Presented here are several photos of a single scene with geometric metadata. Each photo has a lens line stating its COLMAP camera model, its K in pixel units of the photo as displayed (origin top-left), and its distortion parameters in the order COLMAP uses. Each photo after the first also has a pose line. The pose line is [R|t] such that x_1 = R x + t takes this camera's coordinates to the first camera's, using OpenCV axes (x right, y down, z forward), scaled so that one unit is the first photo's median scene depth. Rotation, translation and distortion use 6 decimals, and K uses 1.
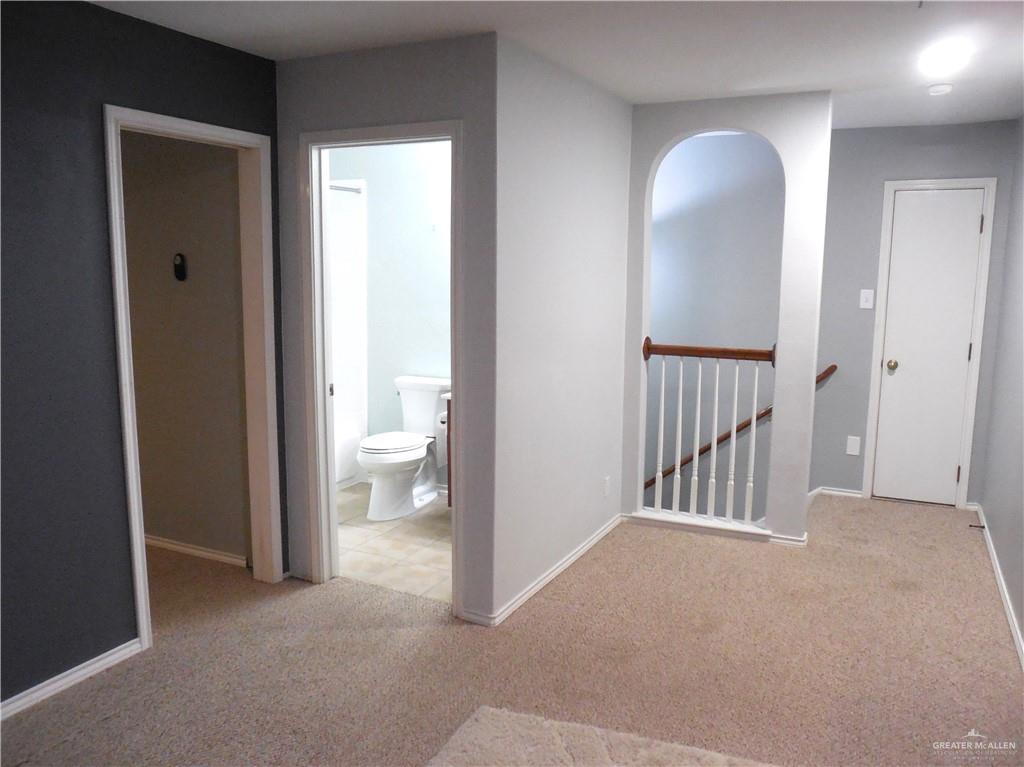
lens RADIAL K [[798.4, 0, 515.1], [0, 798.4, 384.8], [0, 0, 1]] dist [-0.039031, 0.024636]
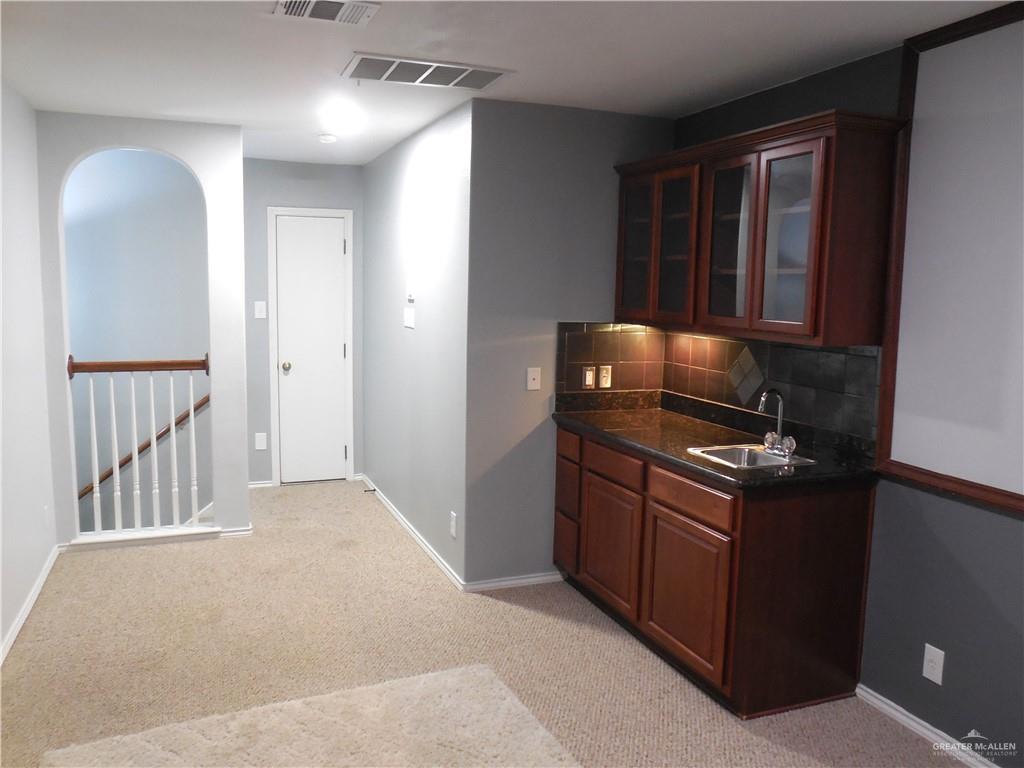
lens RADIAL K [[798.4, 0, 503.0], [0, 798.4, 383.1], [0, 0, 1]] dist [-0.039031, 0.024636]
pose [[0.689470, -0.085464, 0.719254, -0.161502], [0.096714, 0.994985, 0.025518, -0.000128], [-0.717828, 0.051968, 0.694278, -0.029402]]
